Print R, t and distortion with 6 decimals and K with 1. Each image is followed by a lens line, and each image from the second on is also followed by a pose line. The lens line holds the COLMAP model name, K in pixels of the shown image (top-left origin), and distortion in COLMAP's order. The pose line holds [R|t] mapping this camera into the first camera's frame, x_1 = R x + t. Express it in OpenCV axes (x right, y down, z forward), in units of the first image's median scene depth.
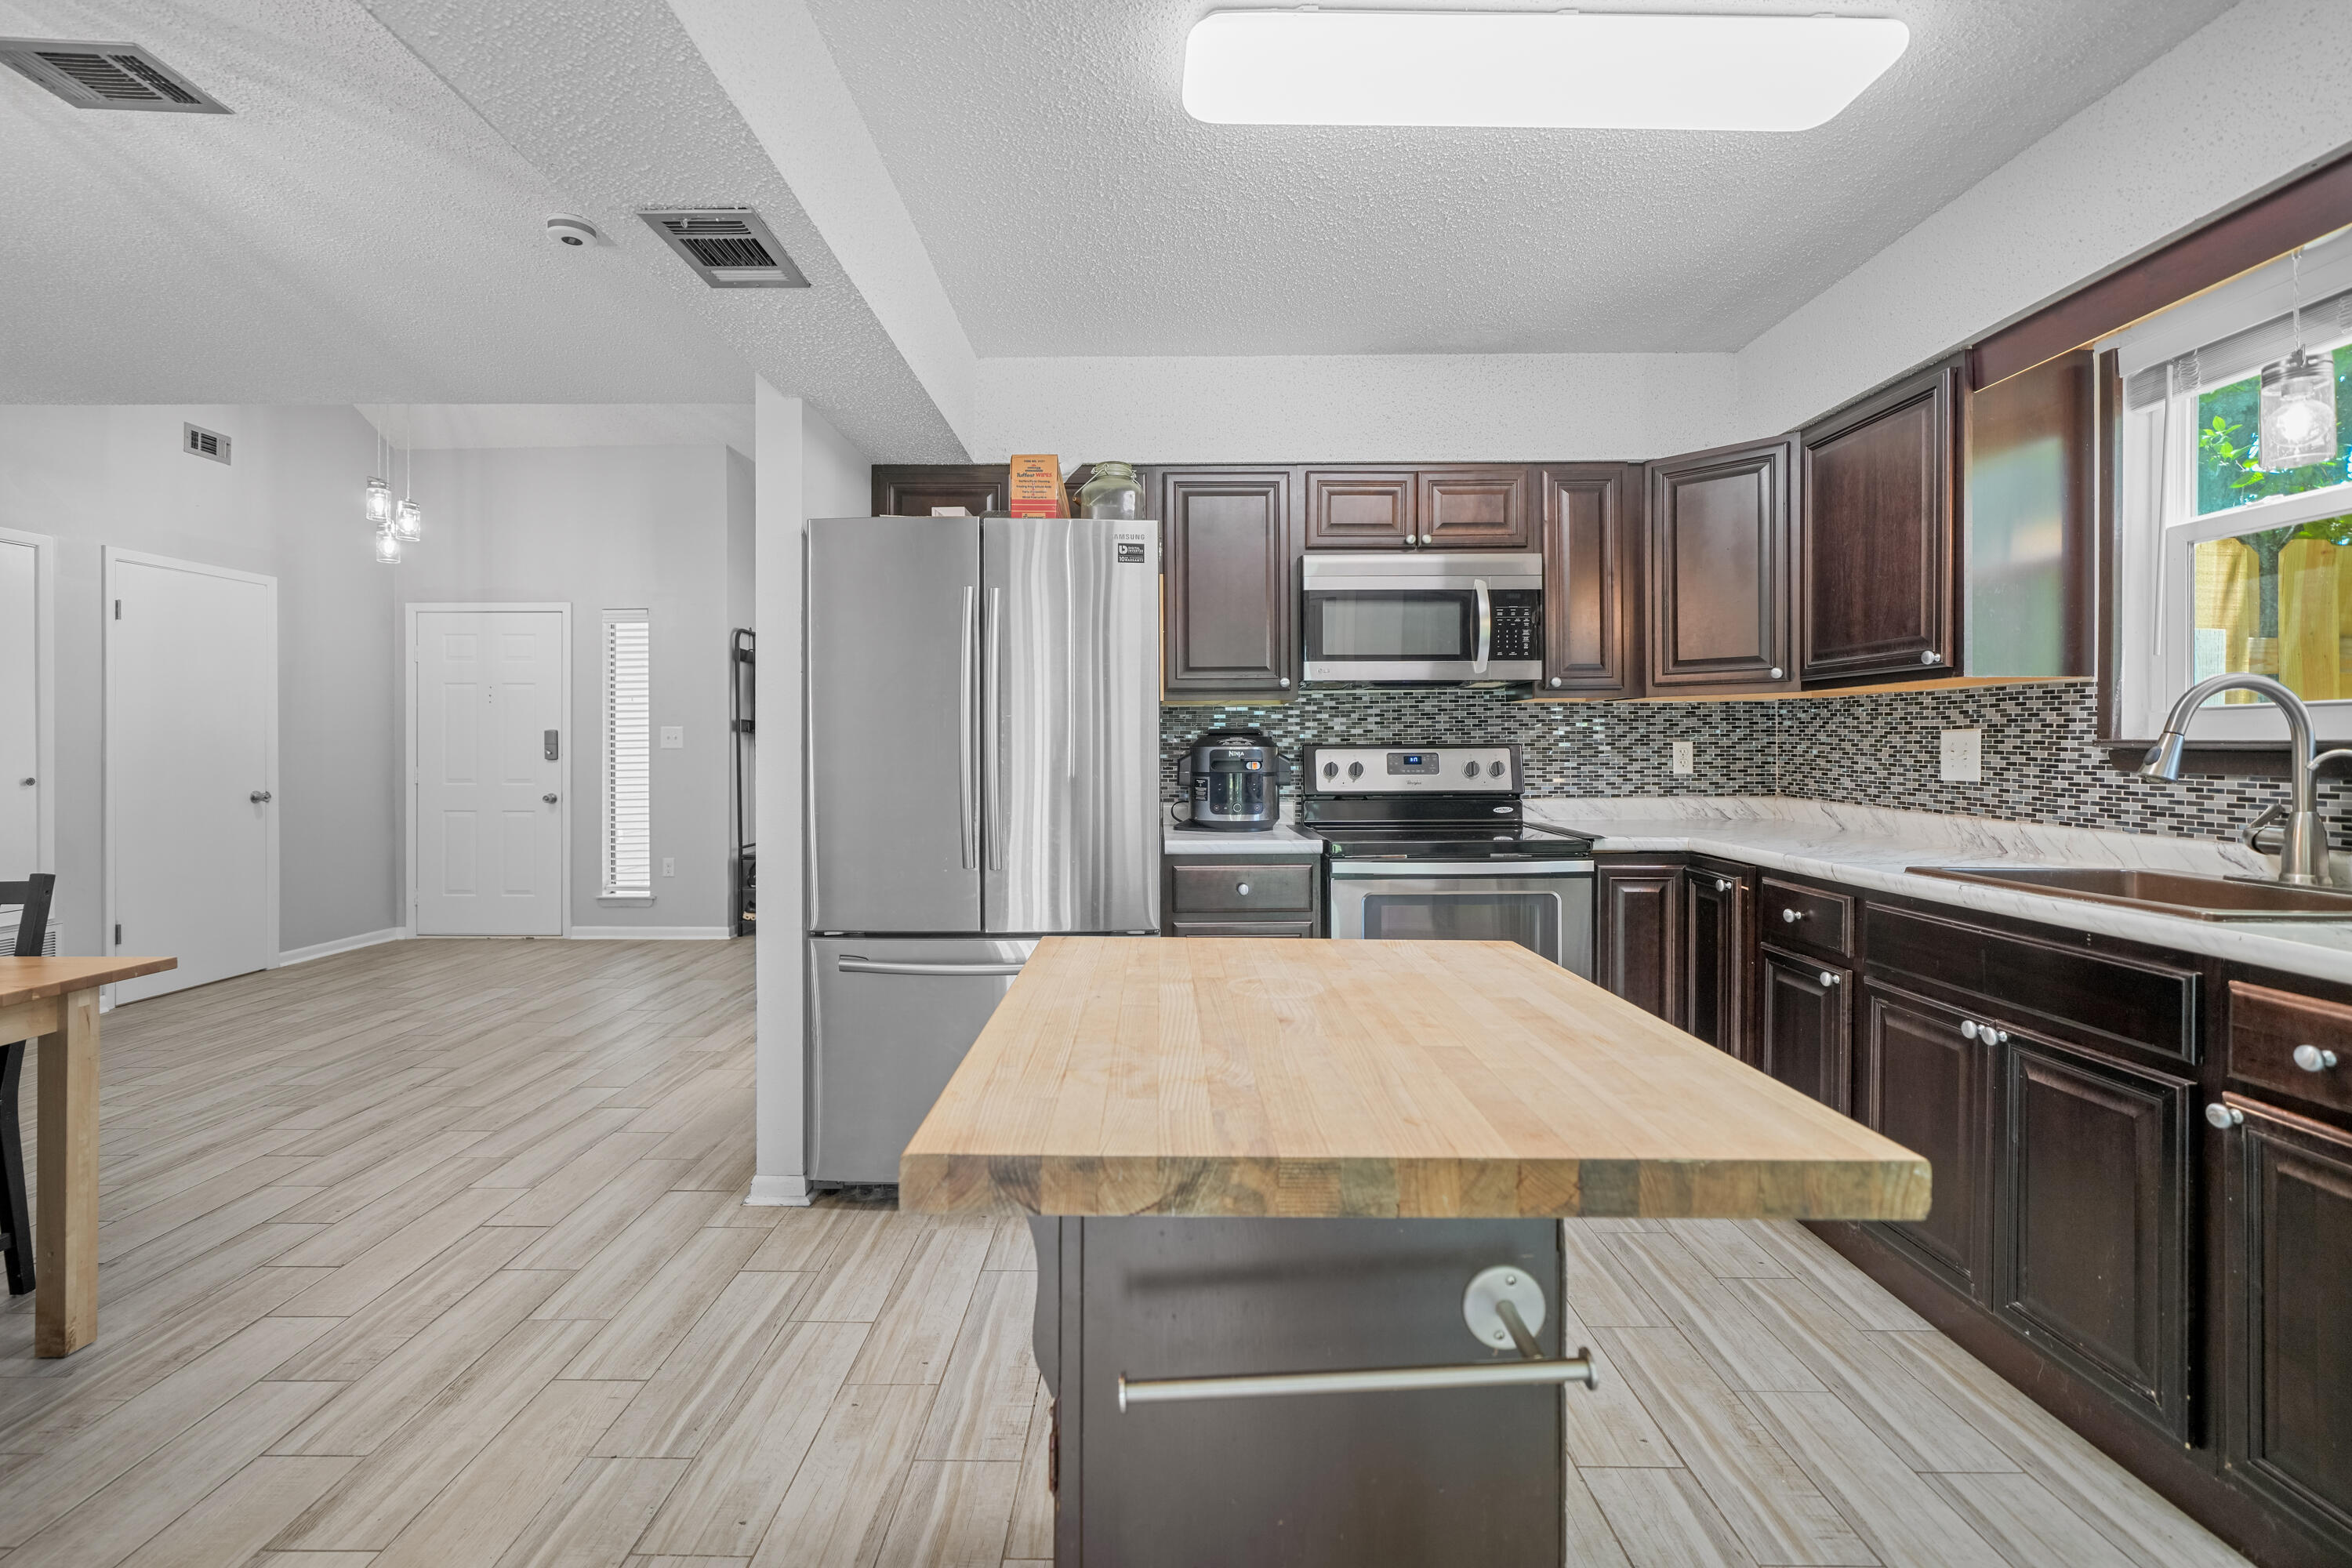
lens RADIAL K [[1008.8, 0, 1169.0], [0, 1008.8, 746.9], [0, 0, 1]] dist [0.000587, 0.000039]
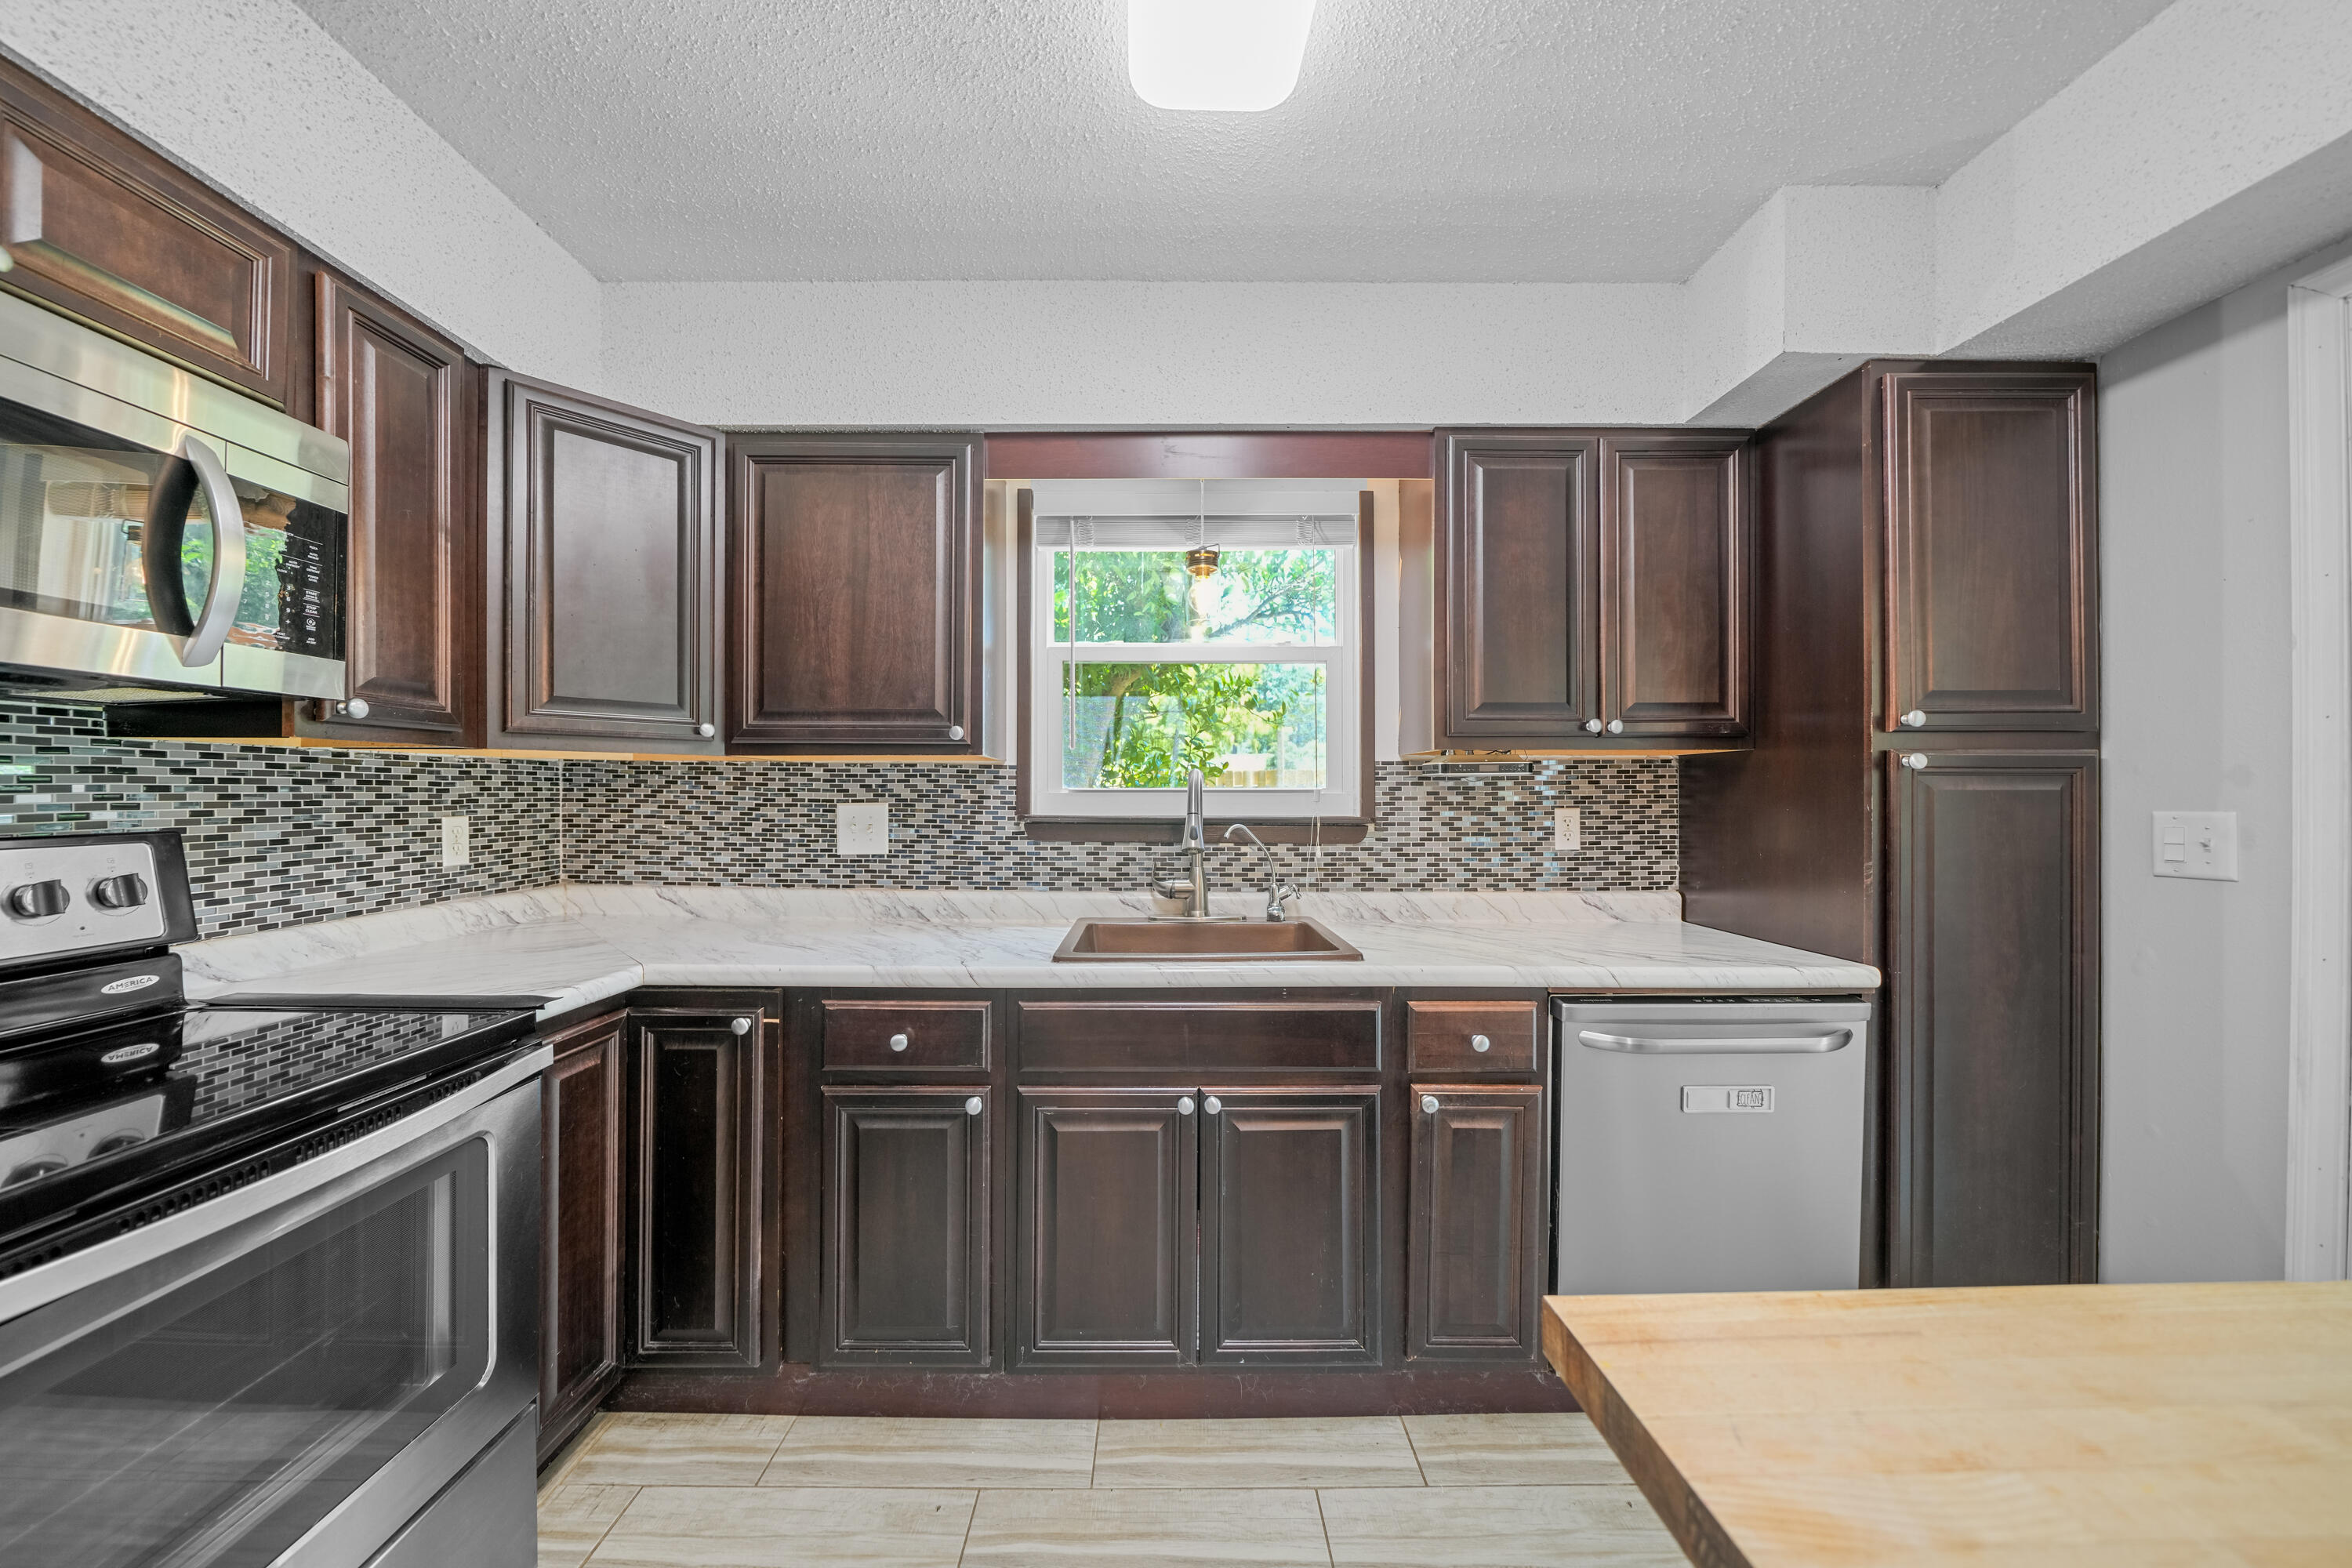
lens RADIAL K [[812.0, 0, 1166.7], [0, 812.0, 792.0], [0, 0, 1]] dist [-0.007706, 0.000003]
pose [[-0.003768, 0.005353, 0.999979, -0.023408], [-0.000256, 0.999986, -0.005354, -0.023503], [-0.999993, -0.000276, -0.003767, 0.685342]]
